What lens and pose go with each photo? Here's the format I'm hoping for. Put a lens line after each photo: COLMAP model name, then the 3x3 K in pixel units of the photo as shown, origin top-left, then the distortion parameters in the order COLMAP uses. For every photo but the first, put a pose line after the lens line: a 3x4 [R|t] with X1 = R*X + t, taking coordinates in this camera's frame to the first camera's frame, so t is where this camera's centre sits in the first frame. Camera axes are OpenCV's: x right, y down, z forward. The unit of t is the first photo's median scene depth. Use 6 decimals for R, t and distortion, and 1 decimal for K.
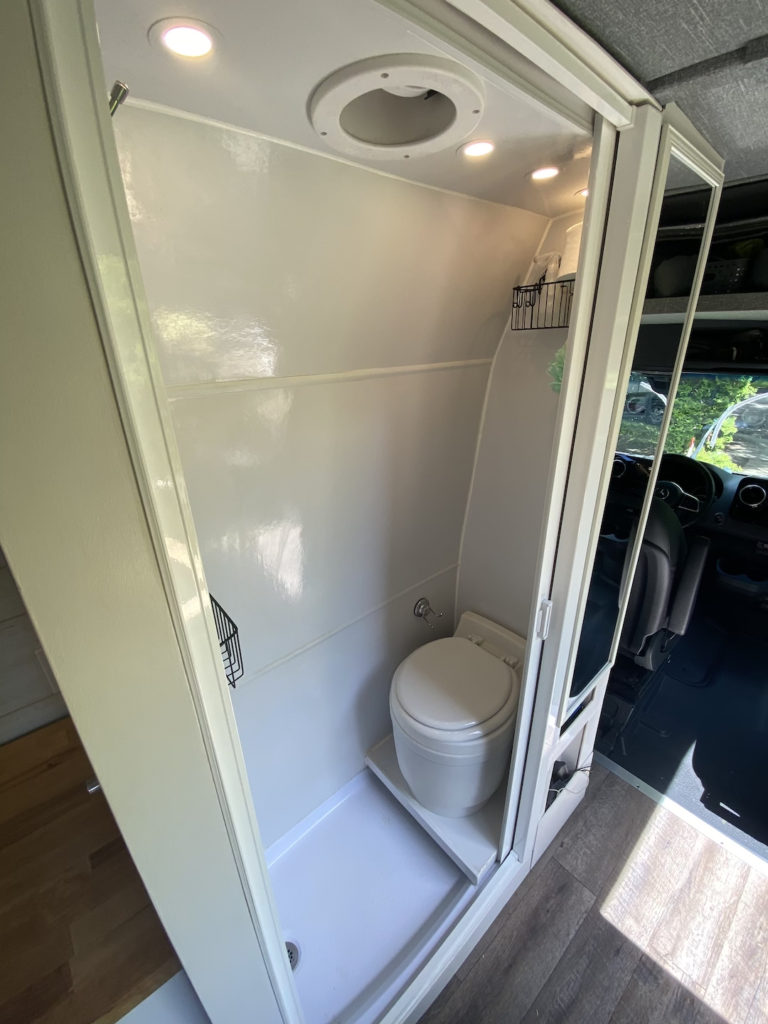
lens RADIAL K [[420.9, 0, 381.5], [0, 420.9, 508.9], [0, 0, 1]] dist [-0.001293, -0.011672]
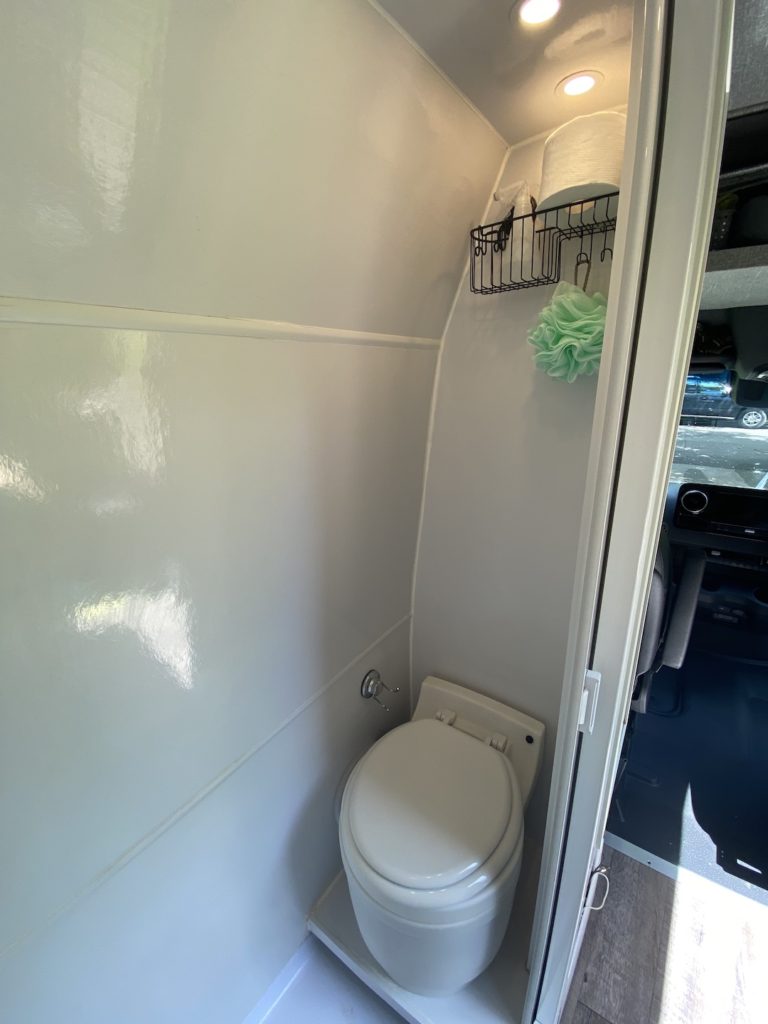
lens RADIAL K [[420.9, 0, 386.7], [0, 420.9, 505.5], [0, 0, 1]] dist [-0.001293, -0.011672]
pose [[0.972424, -0.069410, 0.222652, -0.017287], [0.091699, 0.991586, -0.091374, -0.000530], [-0.214437, 0.109271, 0.970606, 0.270280]]
